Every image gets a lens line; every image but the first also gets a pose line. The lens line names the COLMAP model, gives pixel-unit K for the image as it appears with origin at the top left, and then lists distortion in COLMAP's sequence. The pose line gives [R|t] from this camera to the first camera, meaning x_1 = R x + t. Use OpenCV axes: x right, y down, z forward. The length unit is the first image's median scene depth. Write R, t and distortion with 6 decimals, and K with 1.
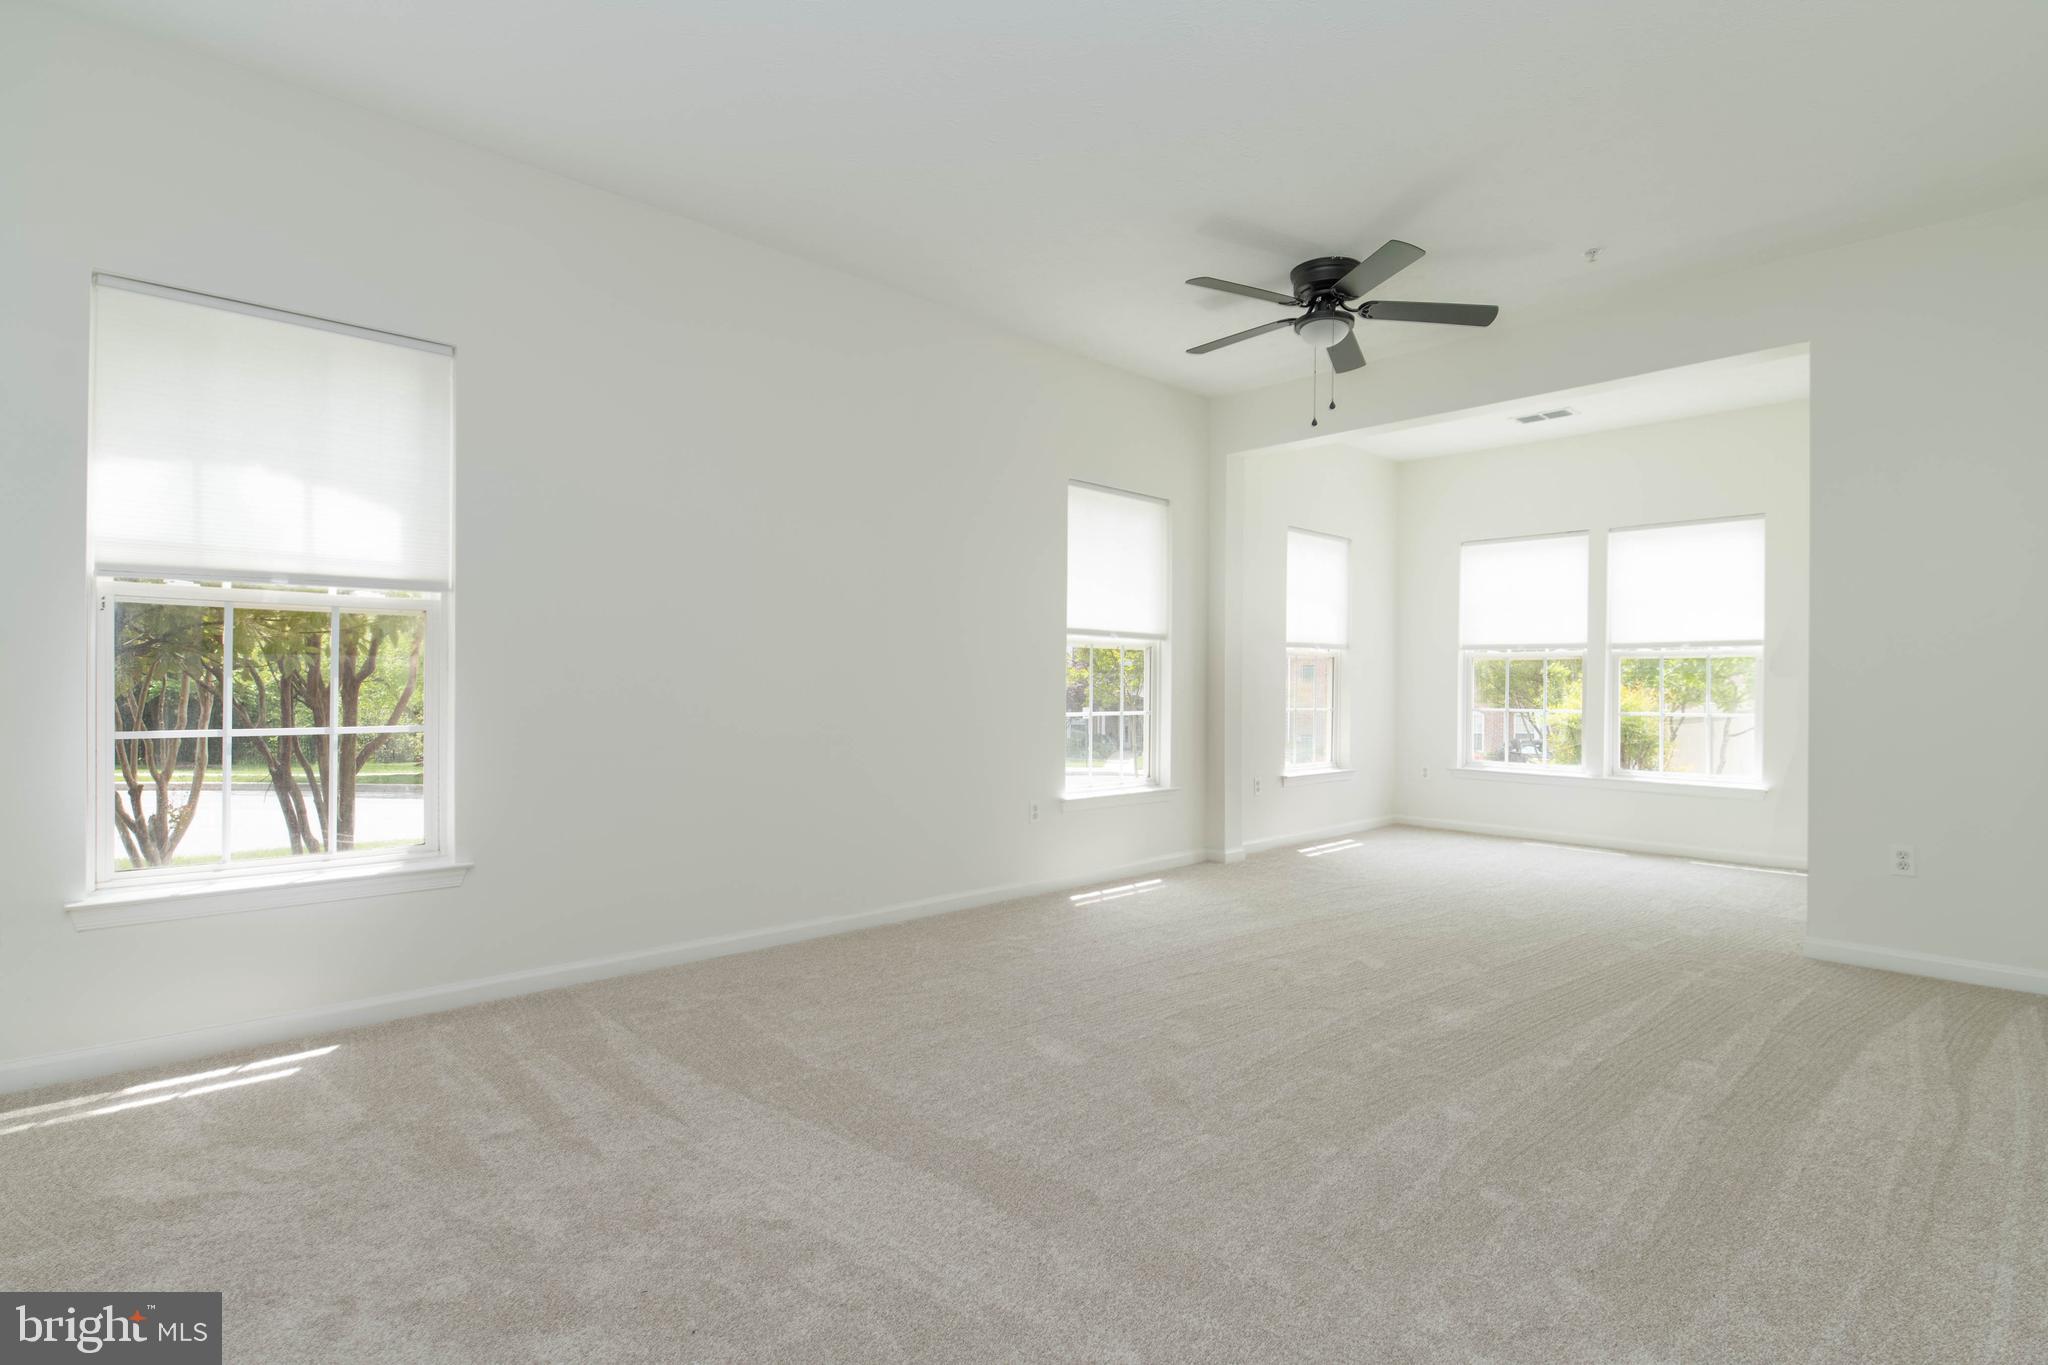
lens RADIAL K [[987.8, 0, 1012.6], [0, 987.8, 681.5], [0, 0, 1]] dist [0.016225, -0.010480]
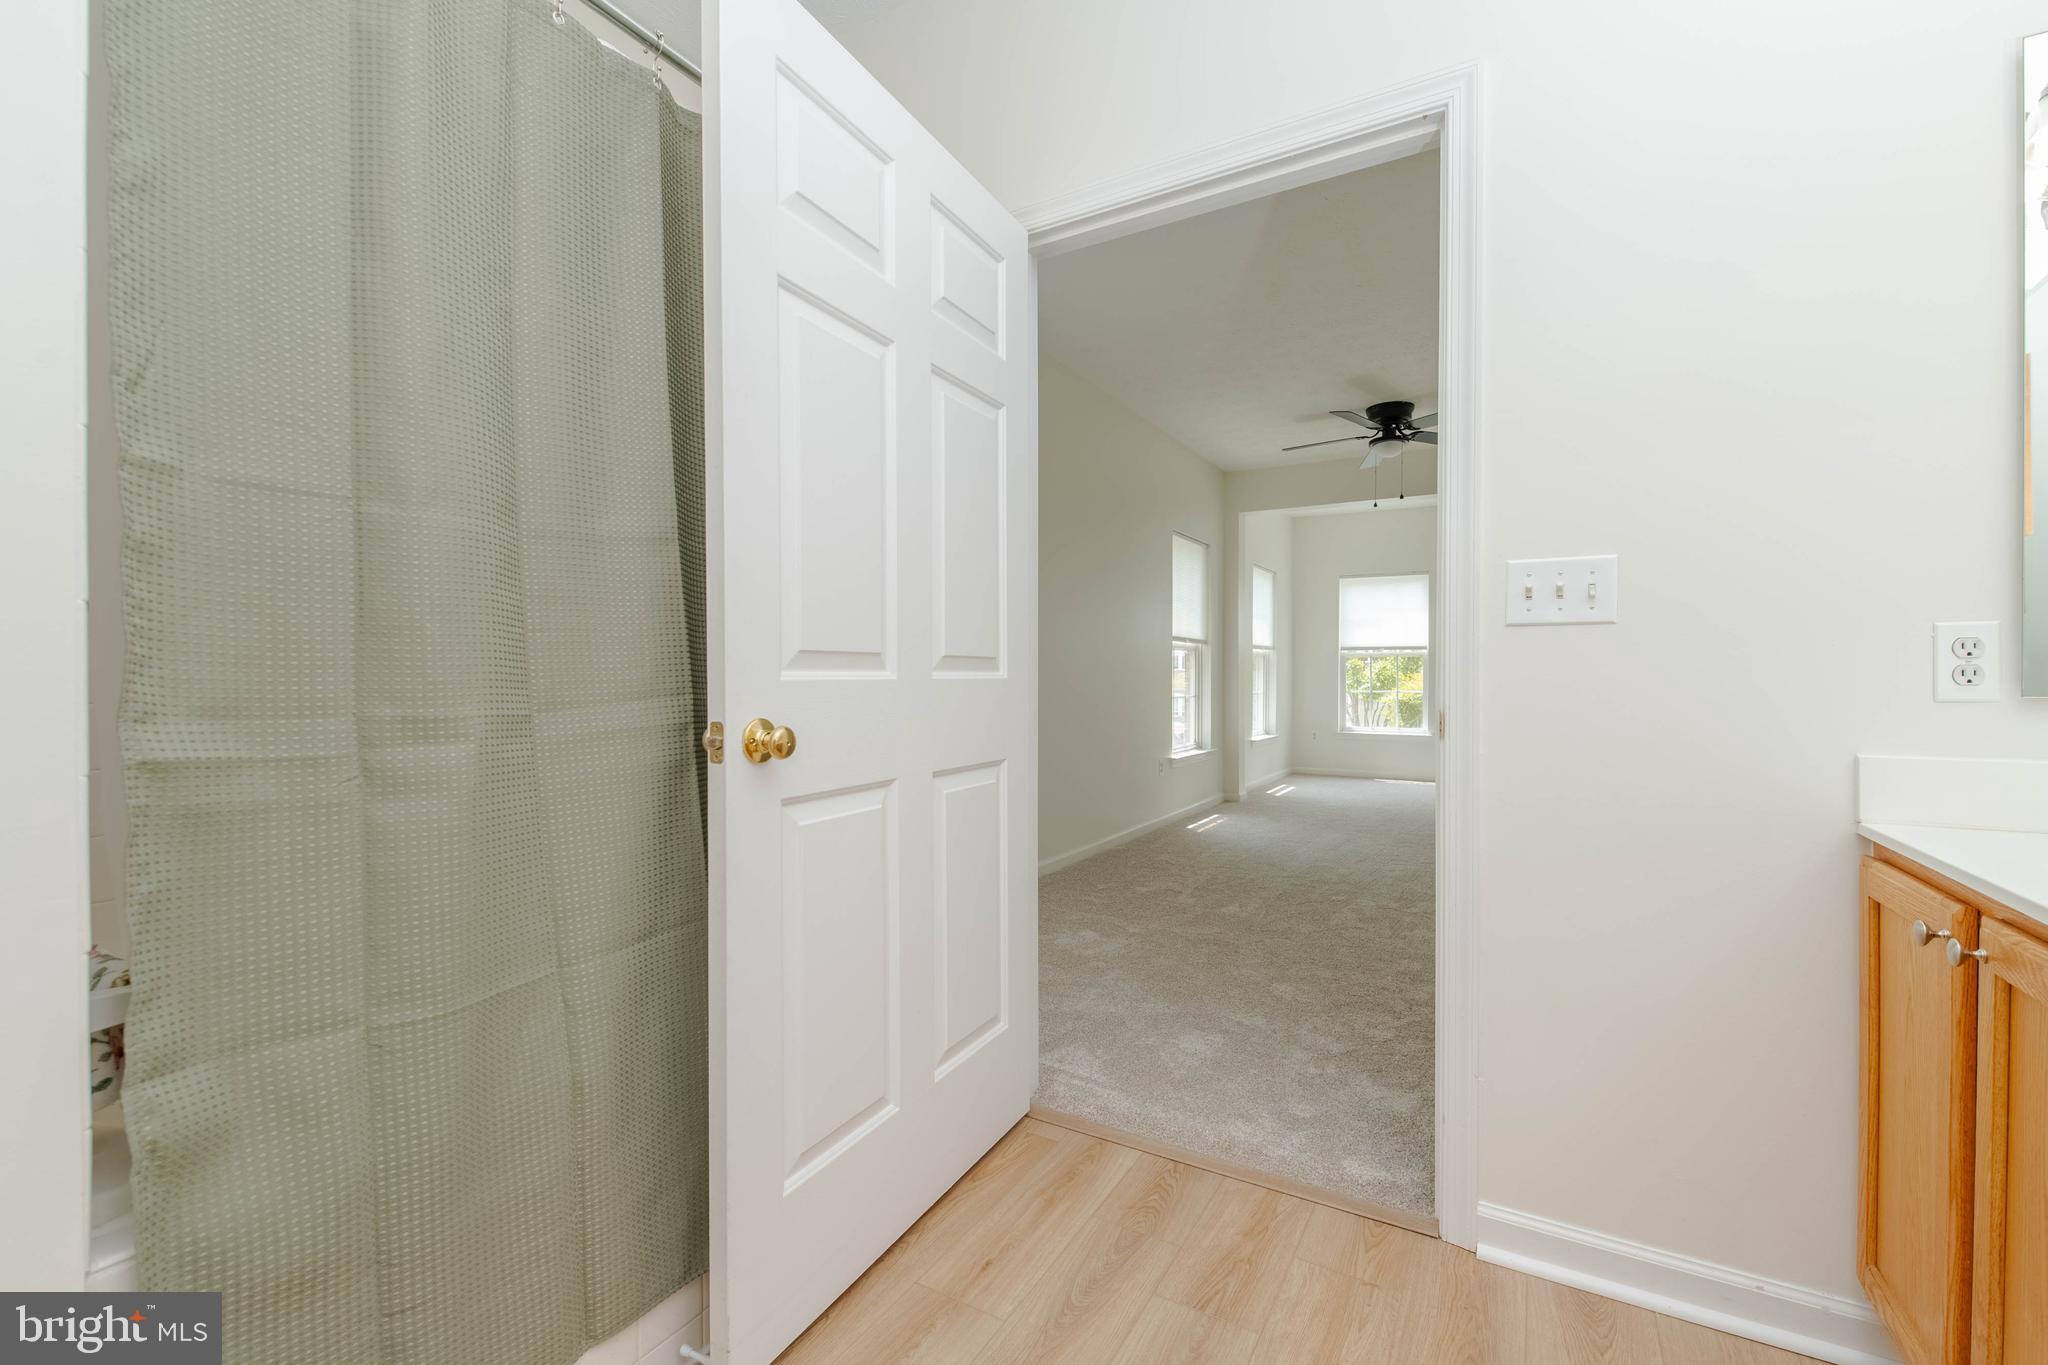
lens RADIAL K [[858.5, 0, 1020.2], [0, 858.5, 684.3], [0, 0, 1]] dist [-0.000379, -0.000020]
pose [[0.956210, -0.010573, 0.292492, -0.452488], [0.006784, 0.999879, 0.013968, -0.003442], [-0.292604, -0.011372, 0.956166, -0.086129]]
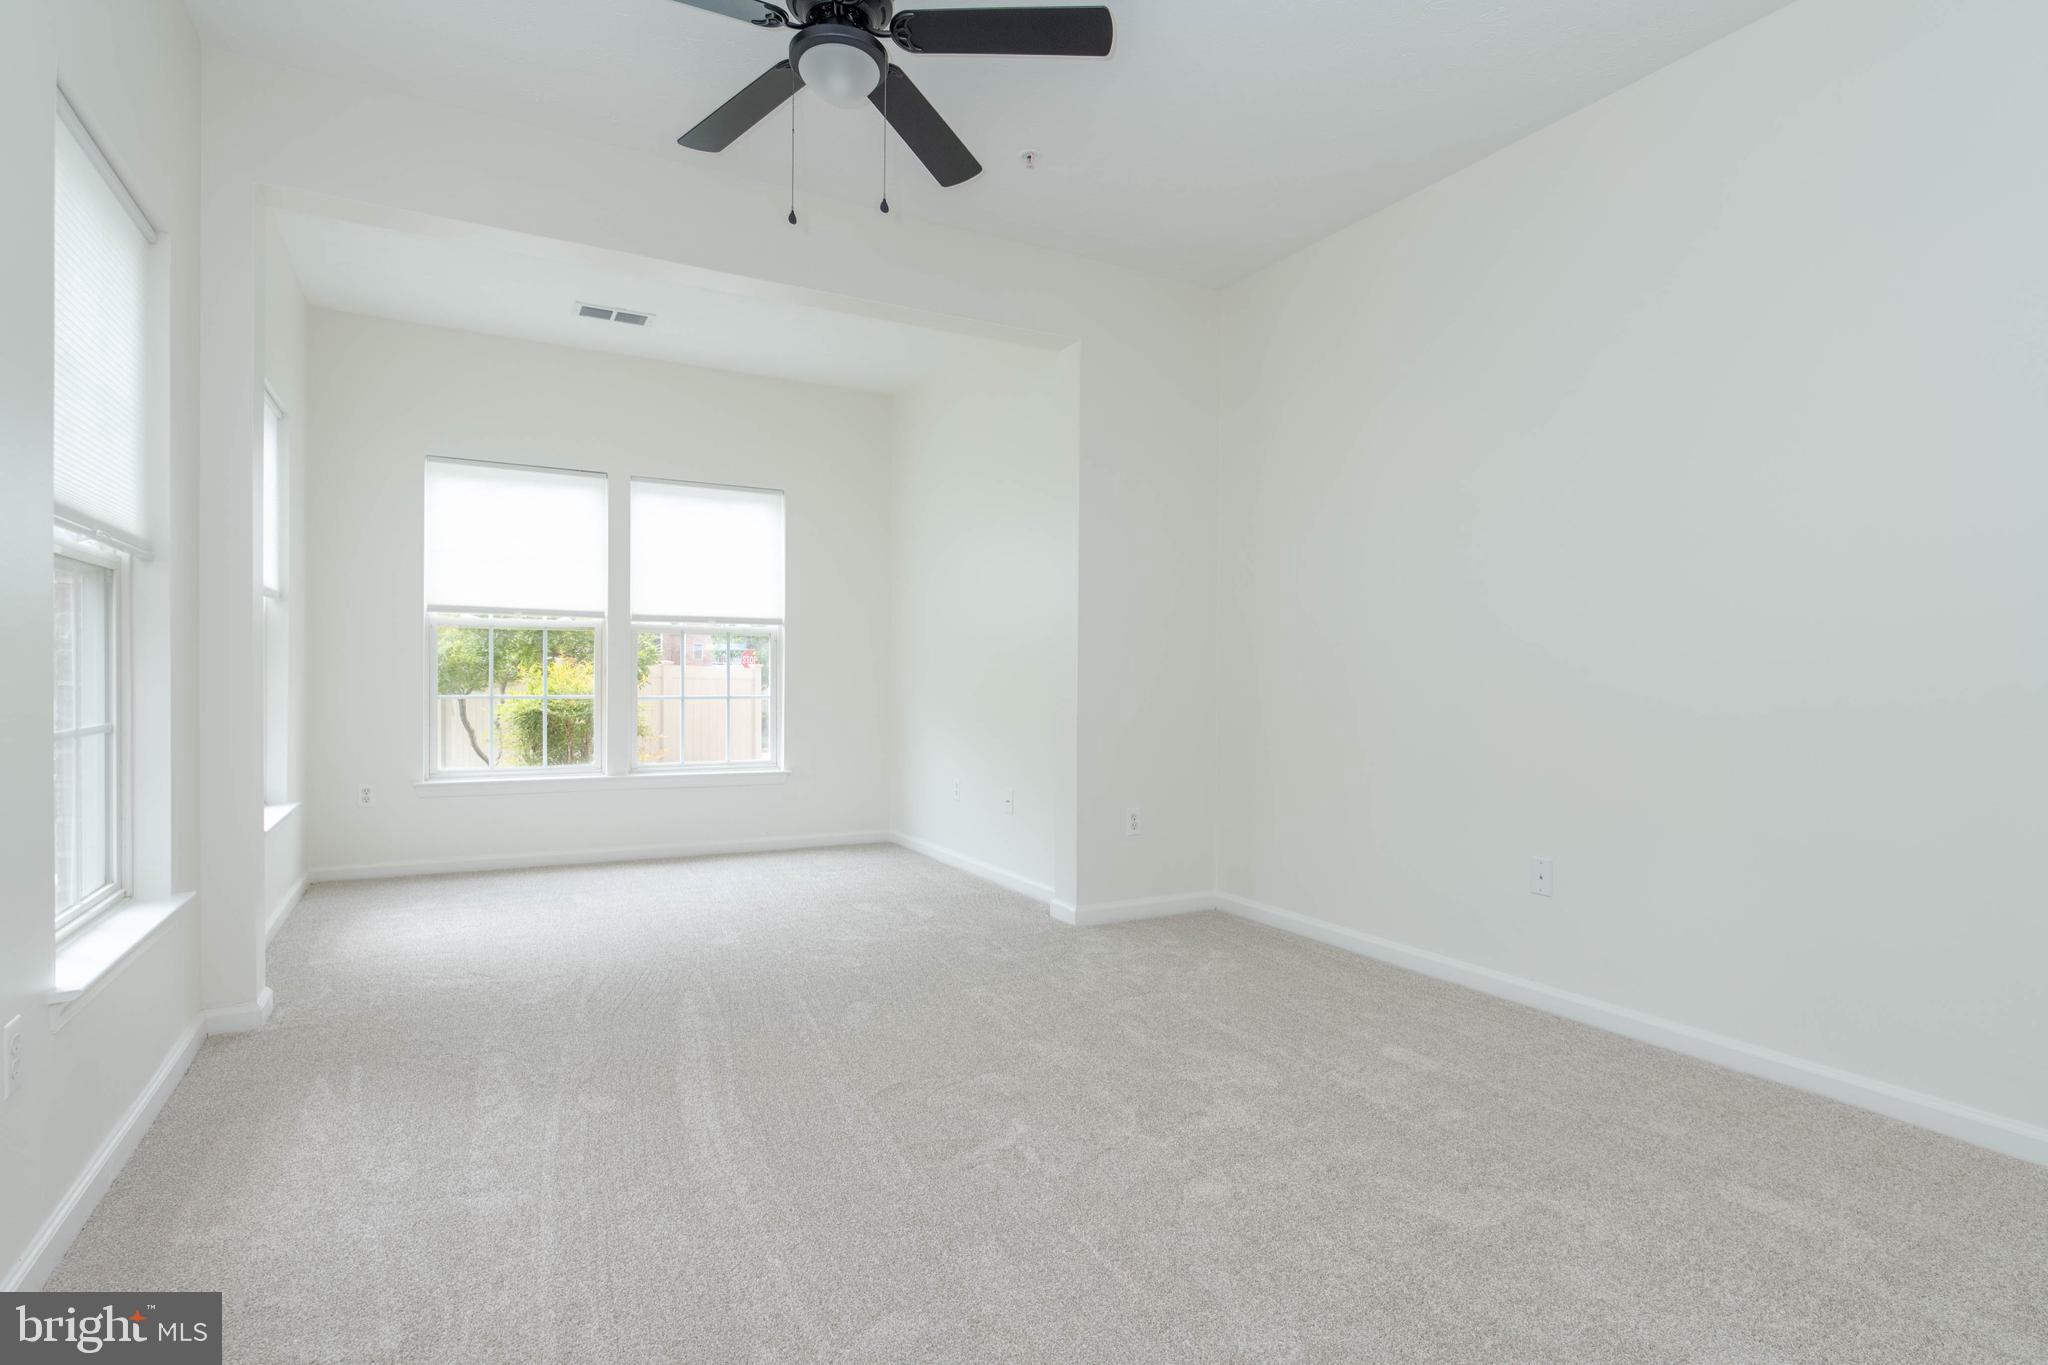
lens RADIAL K [[1047.7, 0, 1013.9], [0, 1047.7, 688.4], [0, 0, 1]] dist [-0.000230, -0.004459]
pose [[0.235227, -0.019190, 0.971751, -0.197917], [-0.013978, 0.999635, 0.023124, -0.000731], [-0.971840, -0.019022, 0.234873, 0.531399]]
